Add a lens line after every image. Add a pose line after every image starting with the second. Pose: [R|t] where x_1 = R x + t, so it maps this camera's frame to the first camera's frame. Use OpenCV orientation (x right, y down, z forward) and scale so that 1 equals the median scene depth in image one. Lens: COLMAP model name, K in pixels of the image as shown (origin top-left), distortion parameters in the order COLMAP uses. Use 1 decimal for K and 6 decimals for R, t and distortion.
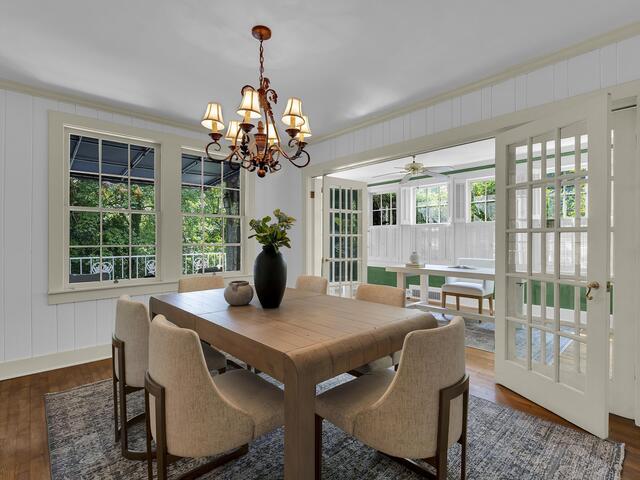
lens RADIAL K [[313.3, 0, 318.0], [0, 313.3, 242.2], [0, 0, 1]] dist [-0.015434, -0.001544]
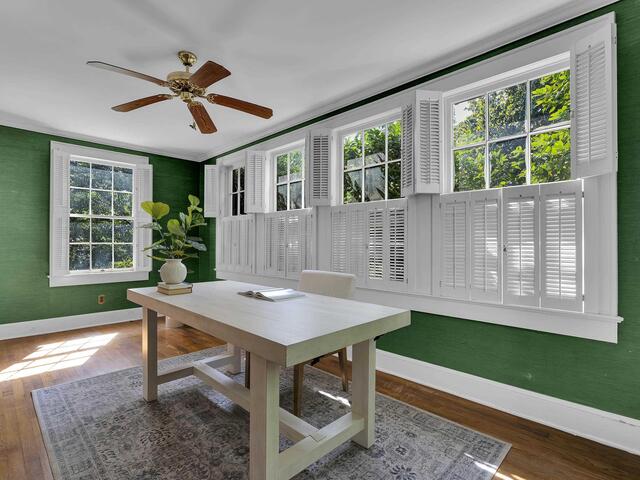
lens RADIAL K [[313.3, 0, 321.3], [0, 313.3, 238.2], [0, 0, 1]] dist [-0.015434, -0.001544]
pose [[0.997871, -0.004288, 0.065085, 0.418260], [0.004918, 0.999943, -0.009528, 0.000785], [-0.065041, 0.009828, 0.997834, 0.439977]]
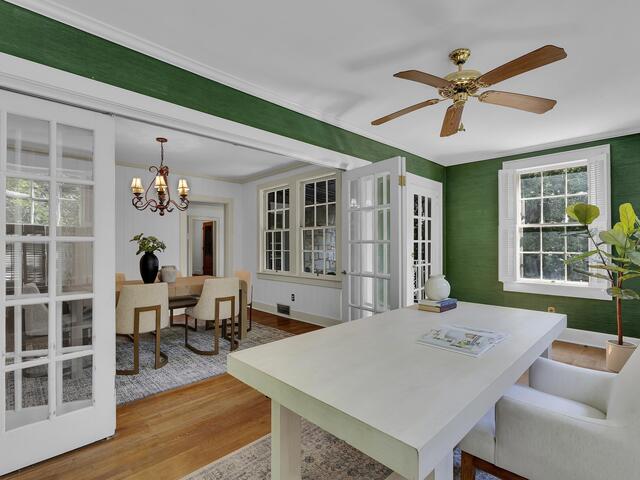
lens RADIAL K [[313.3, 0, 320.6], [0, 313.3, 242.7], [0, 0, 1]] dist [-0.015434, -0.001544]
pose [[0.038608, -0.015453, -0.999135, 0.478594], [-0.001343, 0.999879, -0.015517, -0.001687], [0.999254, 0.001941, 0.038582, 0.504143]]
